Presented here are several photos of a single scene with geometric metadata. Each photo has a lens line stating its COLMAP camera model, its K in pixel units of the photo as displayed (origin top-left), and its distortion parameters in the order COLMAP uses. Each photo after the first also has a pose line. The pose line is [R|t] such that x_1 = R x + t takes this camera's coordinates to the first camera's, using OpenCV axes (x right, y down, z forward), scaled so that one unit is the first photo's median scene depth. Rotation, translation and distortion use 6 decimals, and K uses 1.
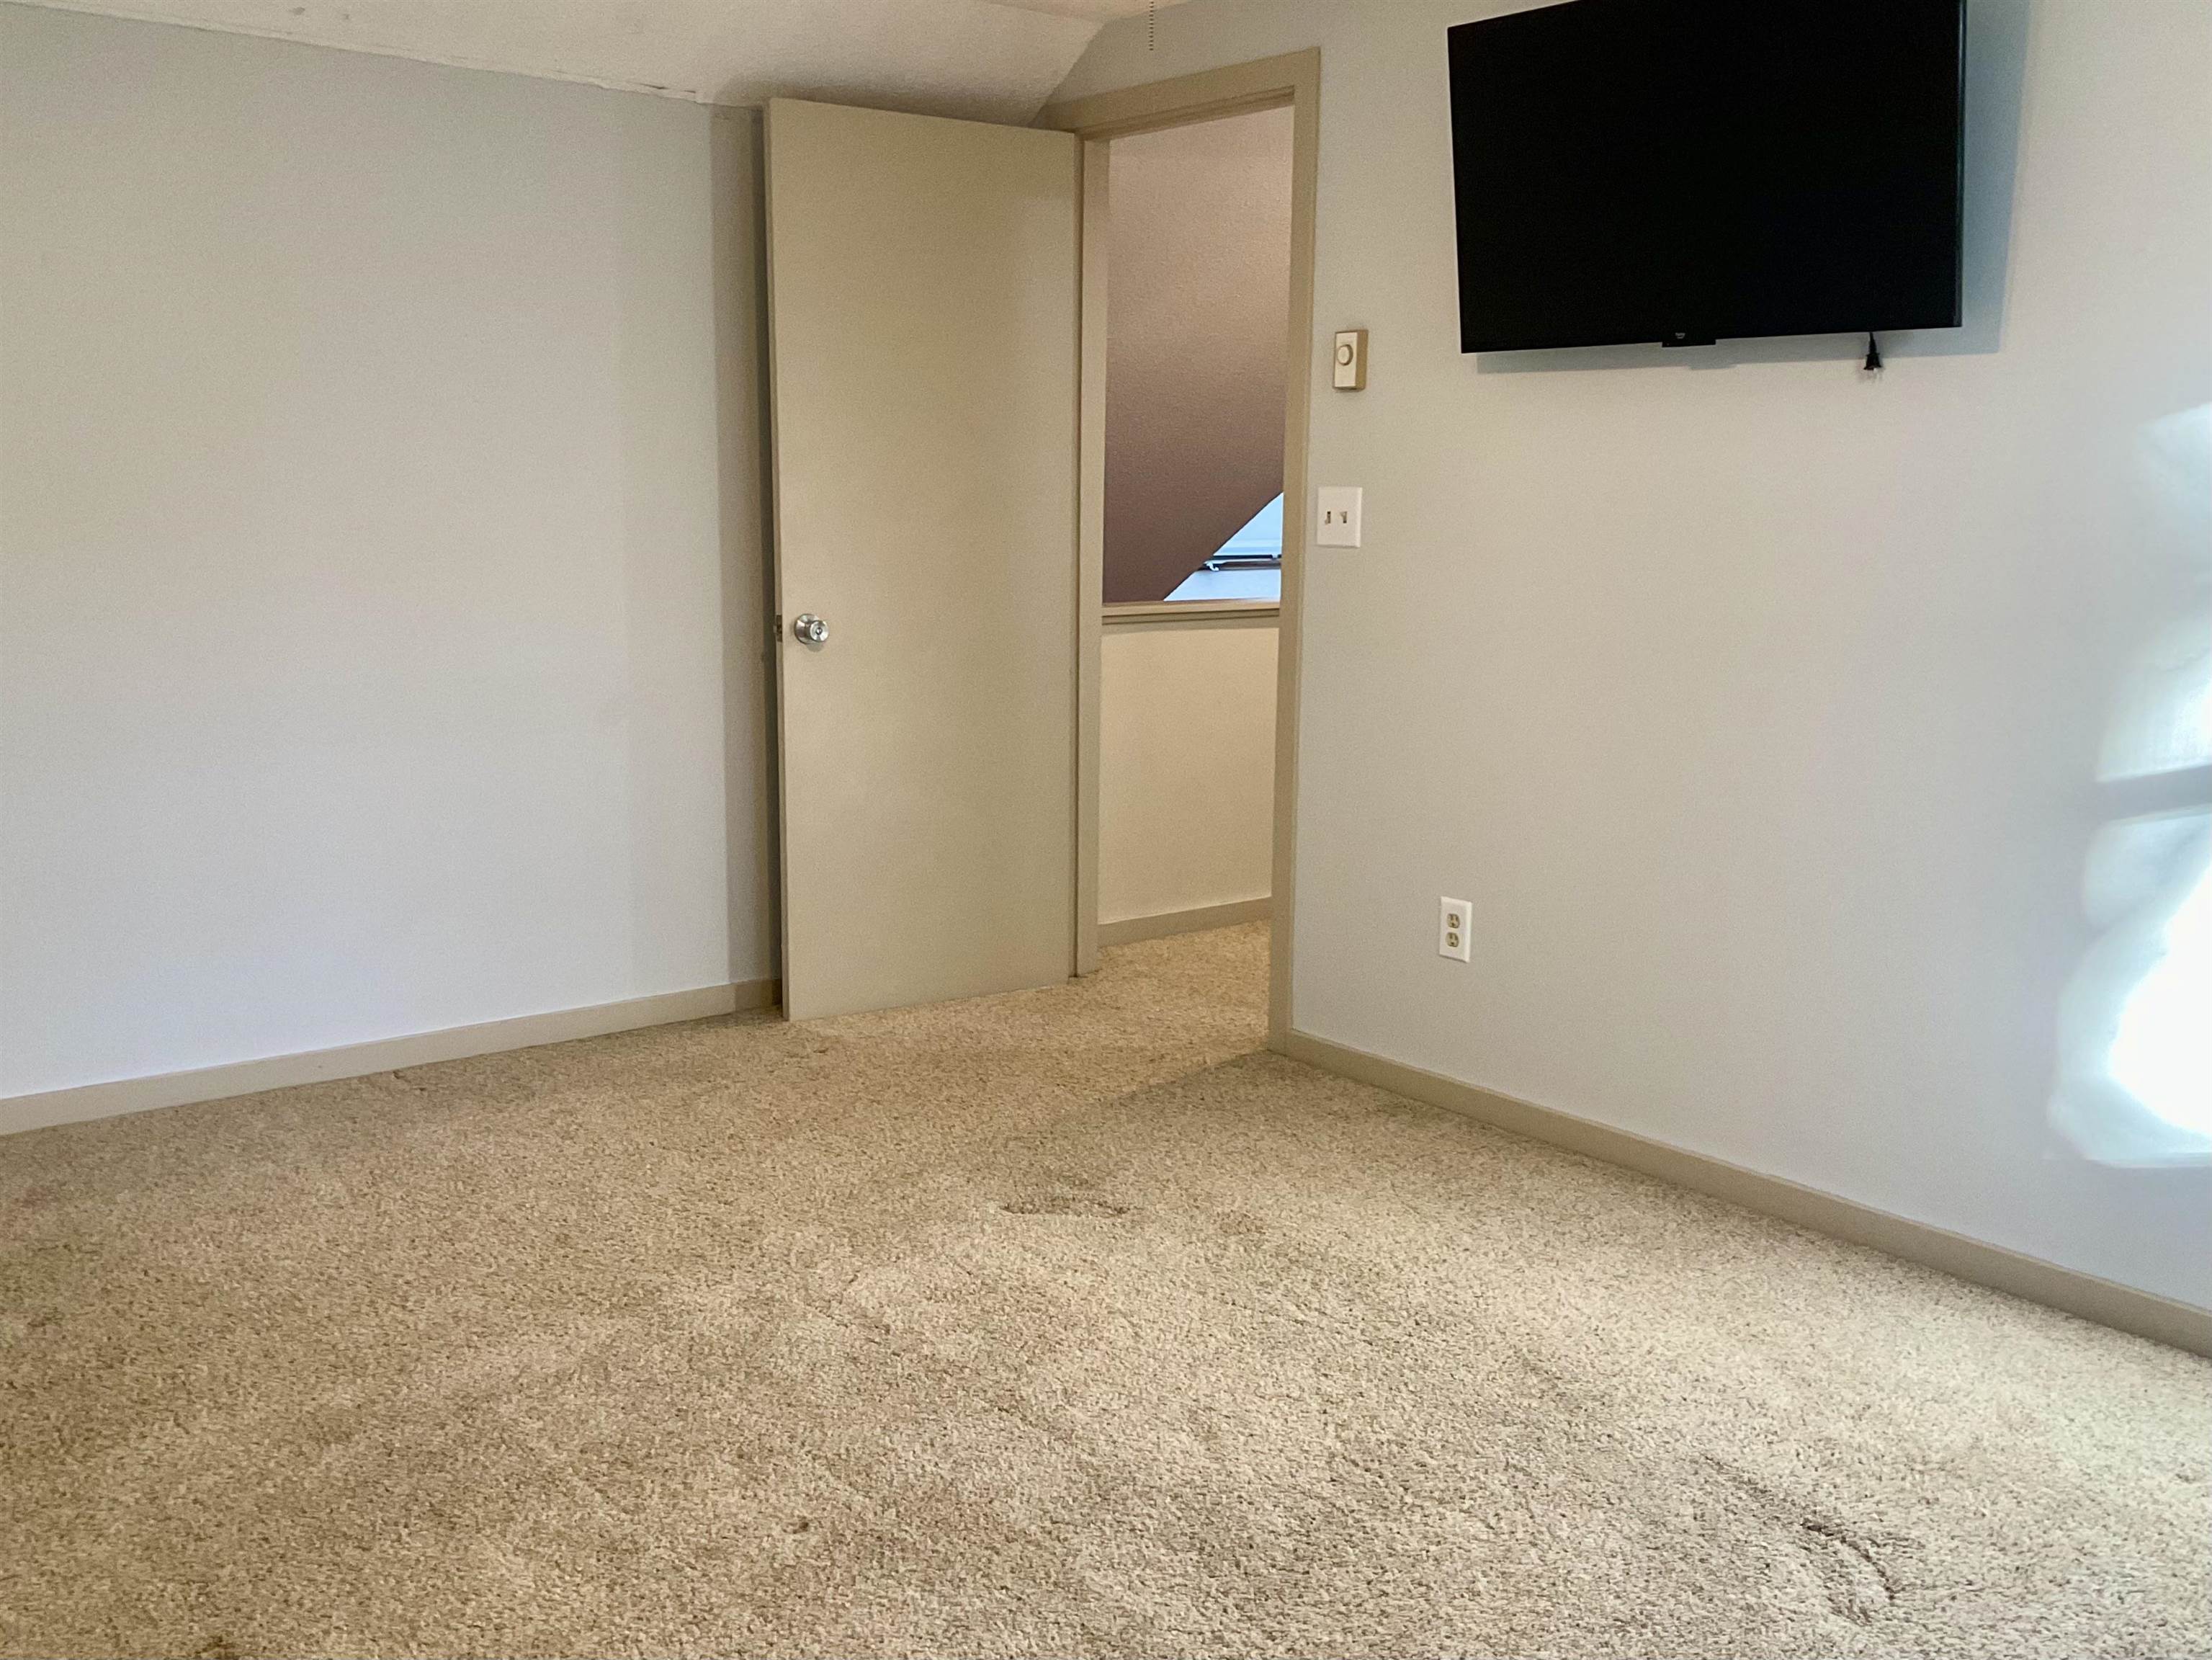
lens RADIAL K [[1962.6, 0, 1103.3], [0, 1962.6, 831.4], [0, 0, 1]] dist [0.042259, -0.017902]
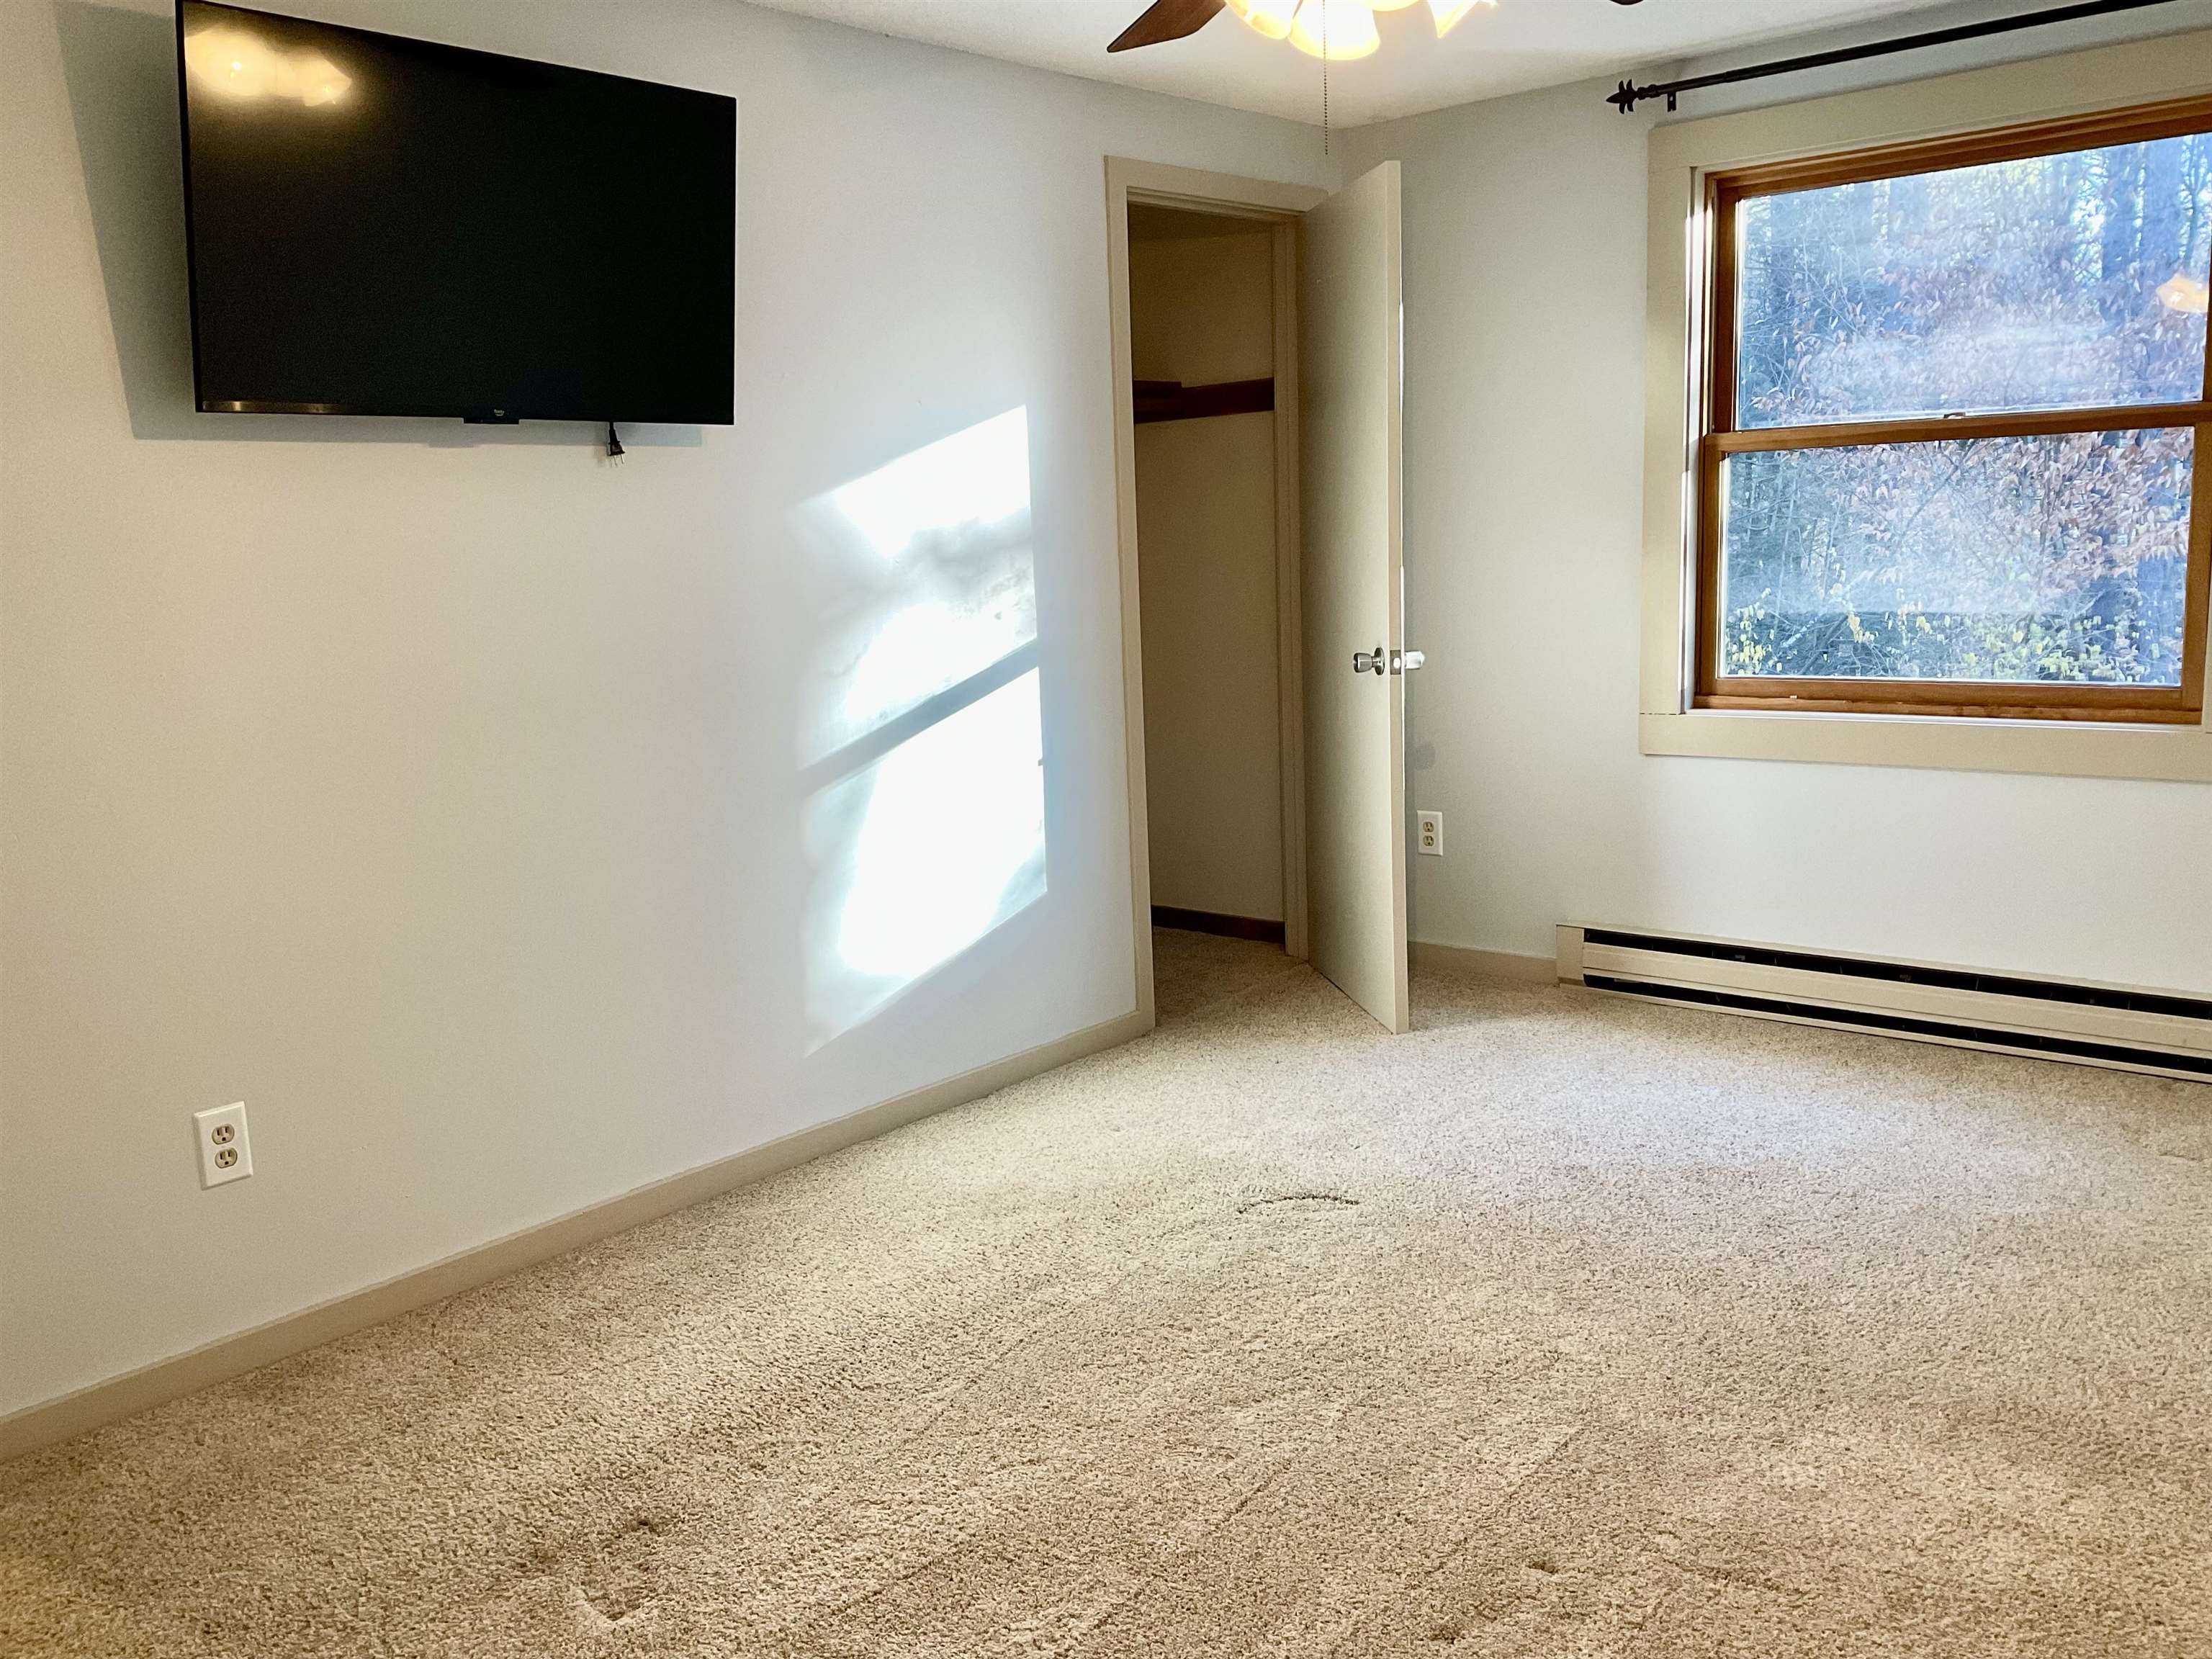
lens RADIAL K [[1962.3, 0, 1103.3], [0, 1962.3, 829.7], [0, 0, 1]] dist [0.042259, -0.017902]
pose [[-0.211354, -0.158670, 0.964445, -0.753426], [0.203433, 0.957985, 0.202188, -0.187883], [-0.956005, 0.238933, -0.170195, 0.921415]]
